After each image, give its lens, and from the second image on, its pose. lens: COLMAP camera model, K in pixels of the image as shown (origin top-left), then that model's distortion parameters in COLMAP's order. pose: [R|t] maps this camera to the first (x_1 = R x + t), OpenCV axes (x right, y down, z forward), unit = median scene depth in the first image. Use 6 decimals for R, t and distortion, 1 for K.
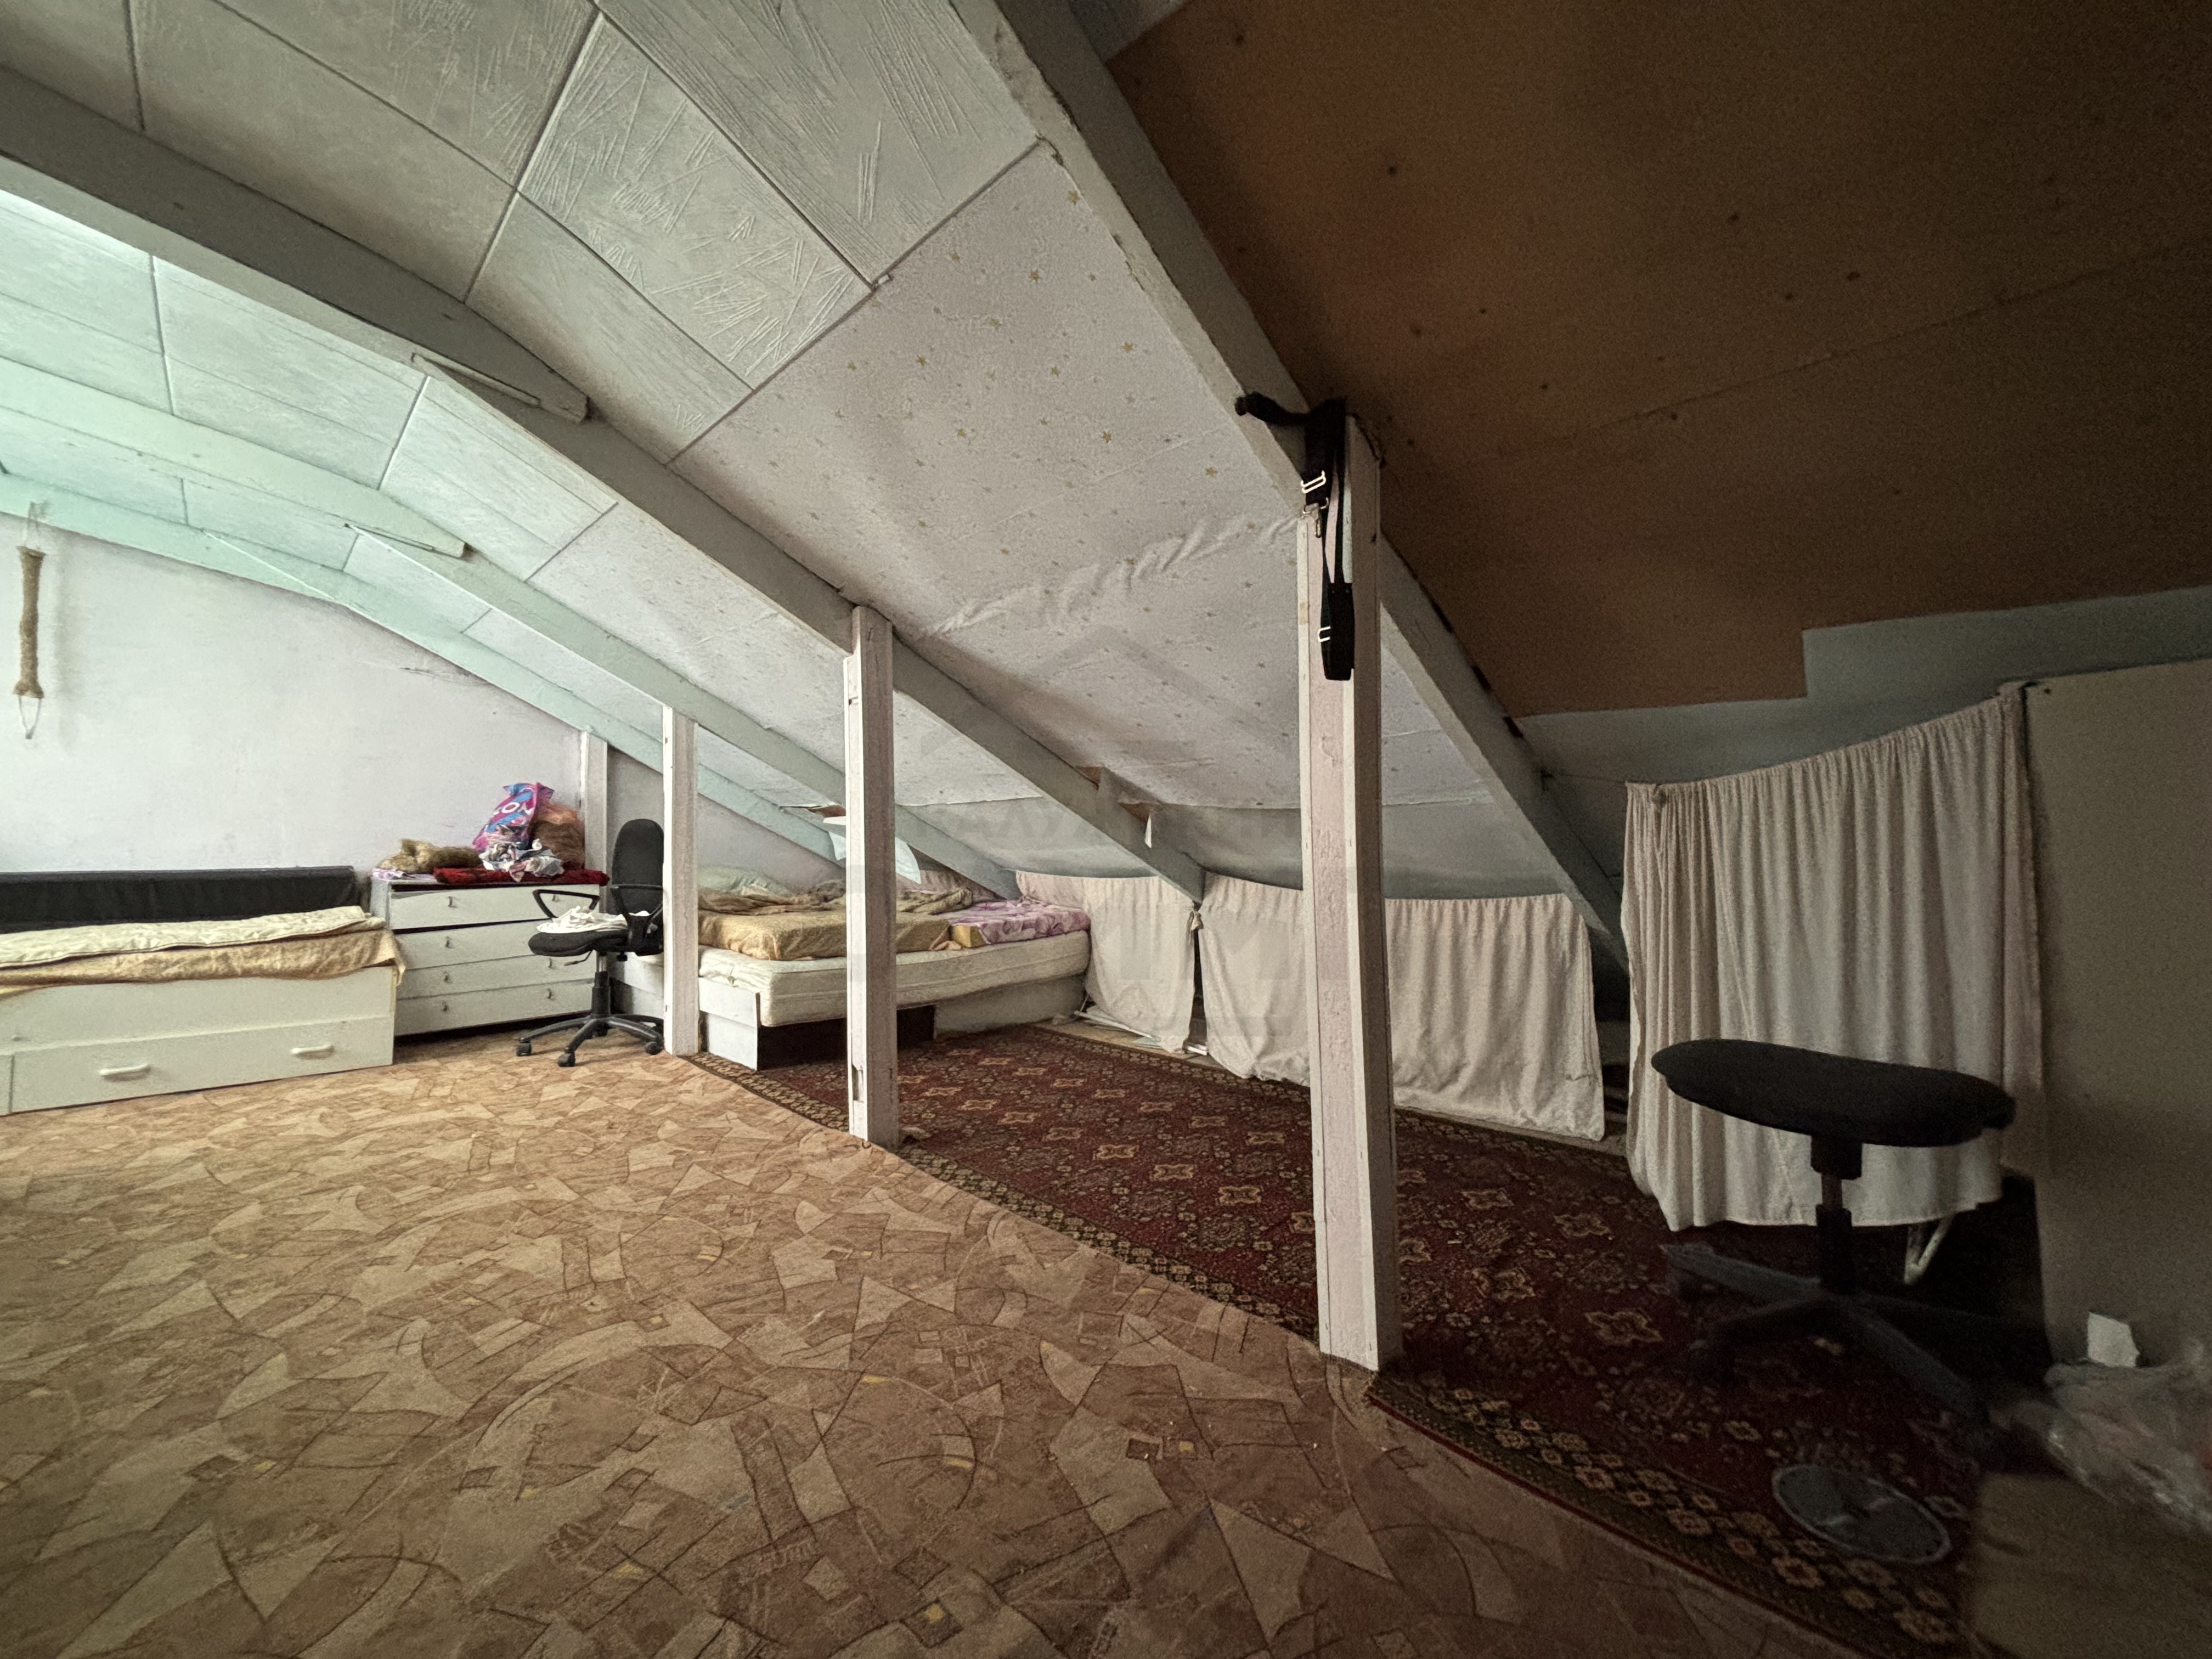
lens RADIAL K [[891.5, 0, 1097.0], [0, 891.5, 831.5], [0, 0, 1]] dist [0.003363, -0.000876]
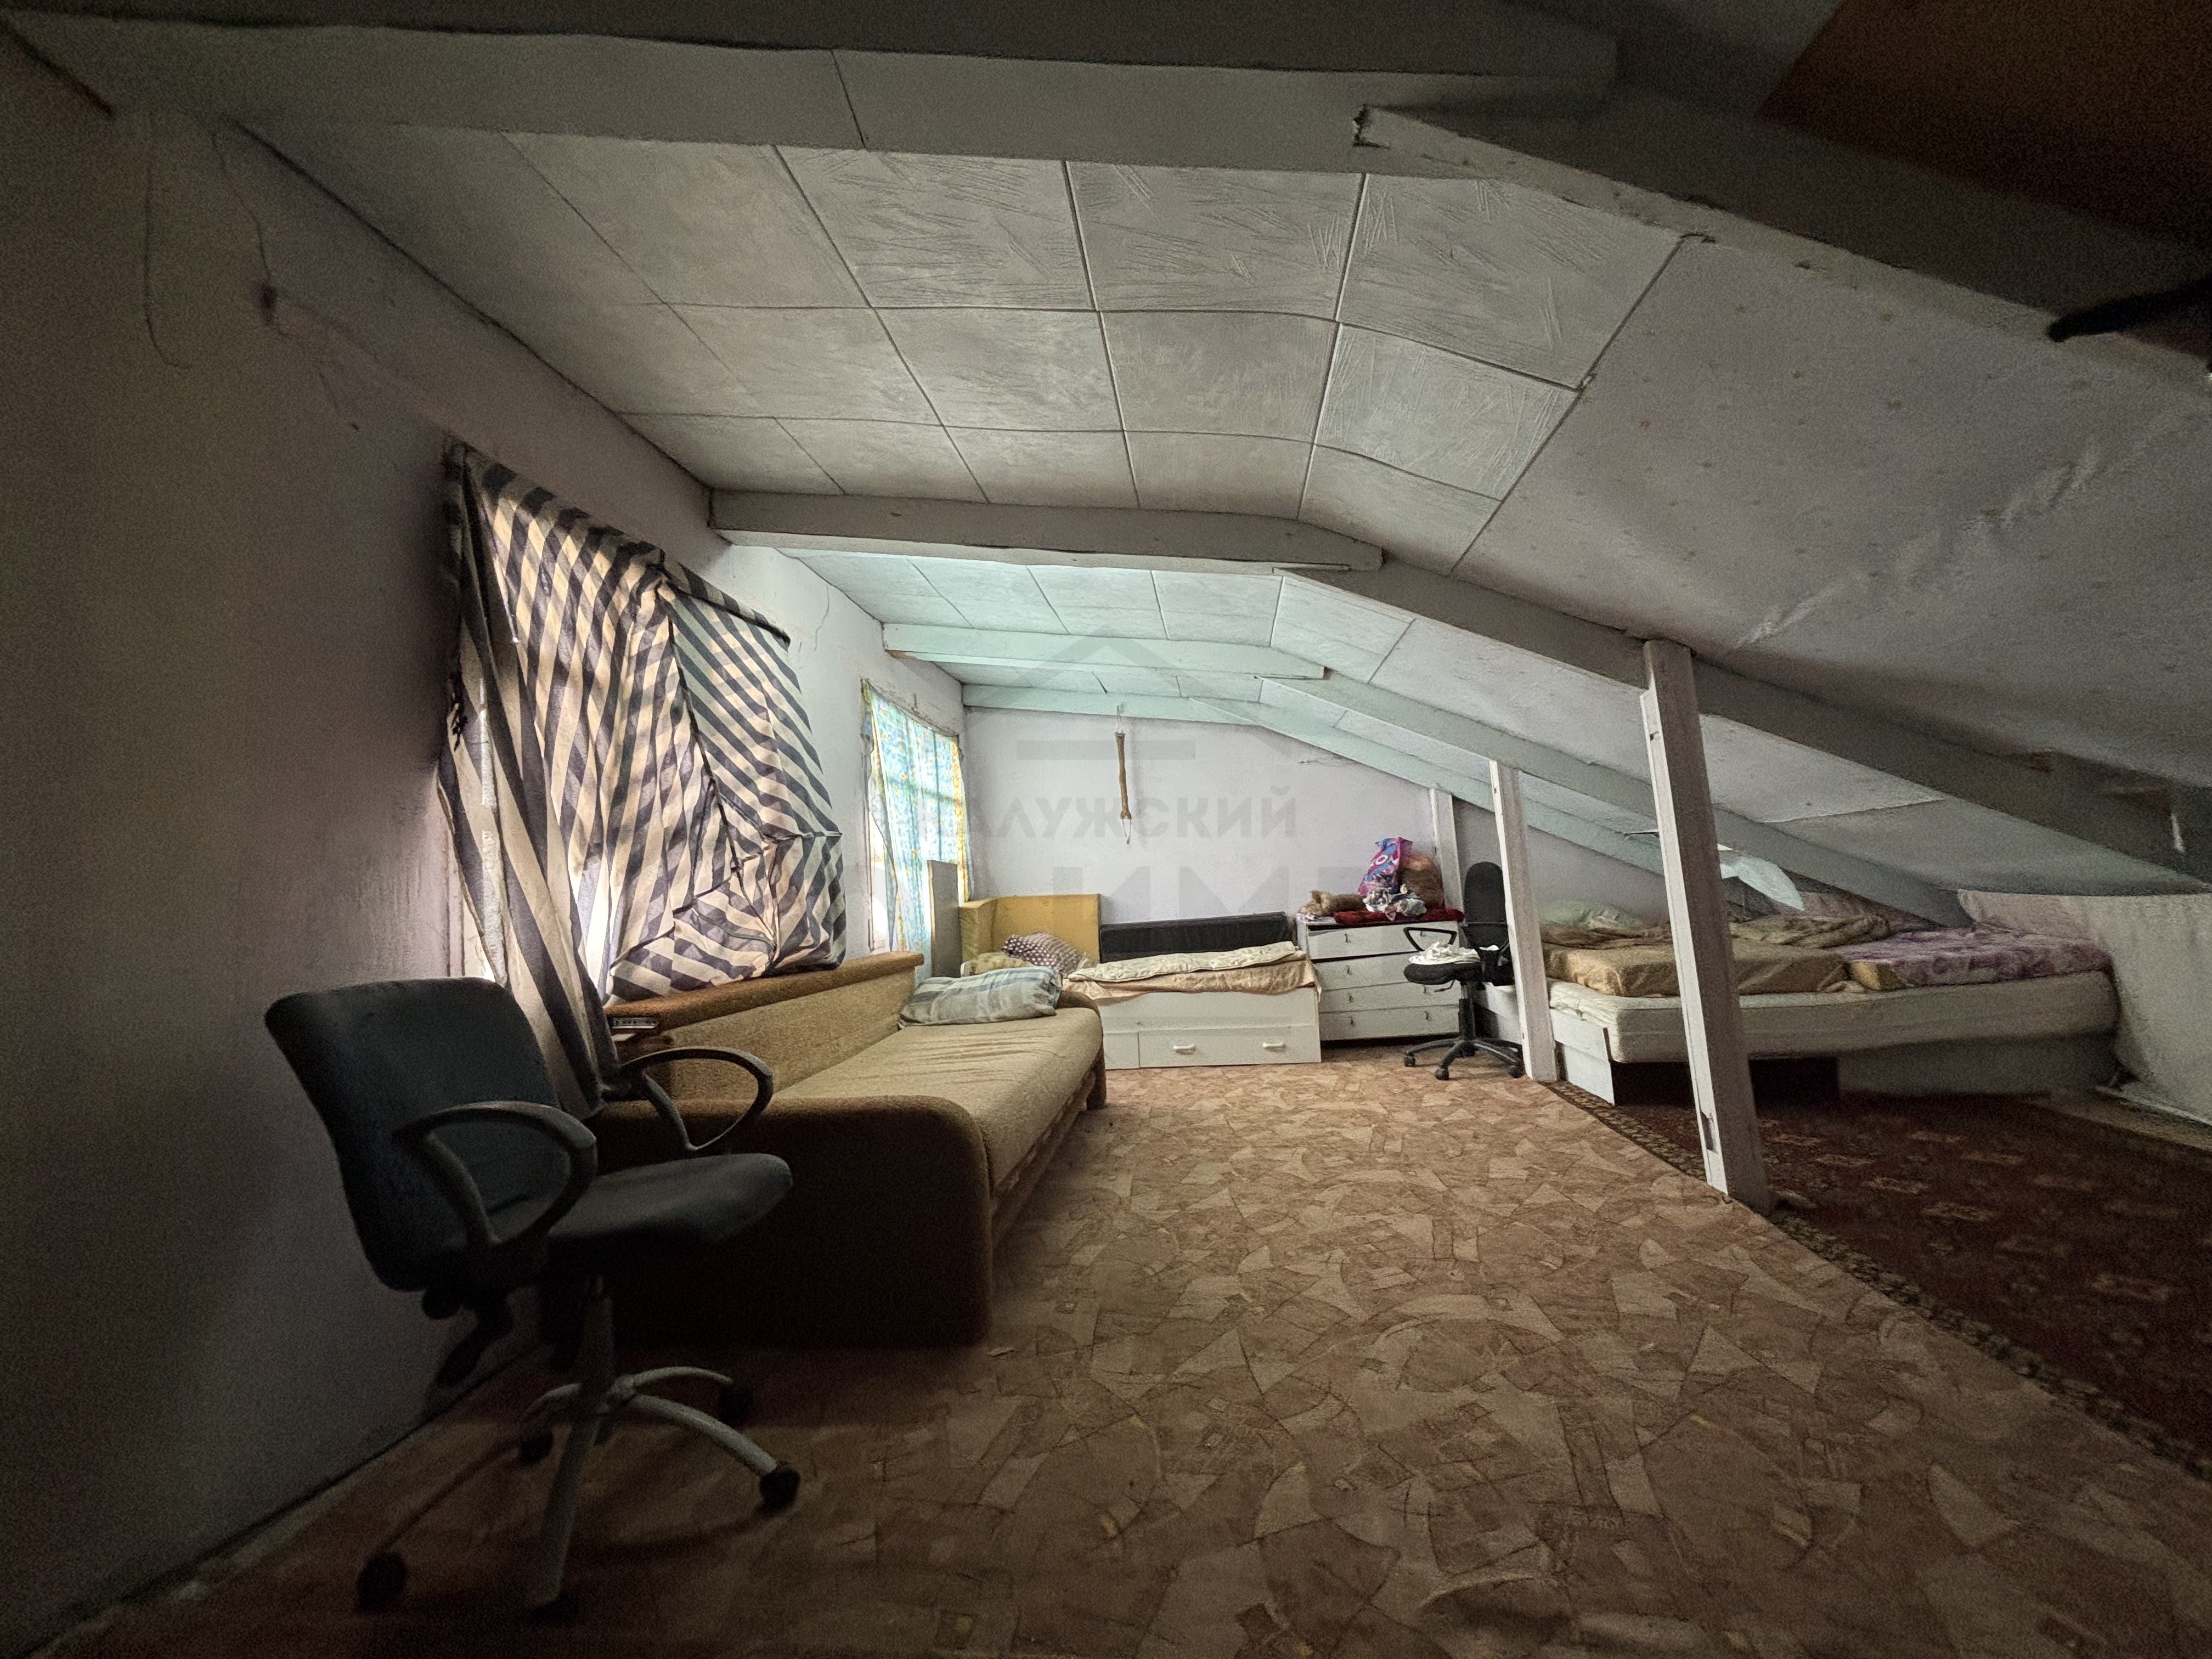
lens RADIAL K [[891.5, 0, 1100.6], [0, 891.5, 822.0], [0, 0, 1]] dist [0.003363, -0.000876]
pose [[0.611189, -0.109195, -0.783916, 0.121252], [0.080485, 0.993878, -0.075691, -0.027471], [0.787382, -0.016832, 0.616236, -0.095766]]
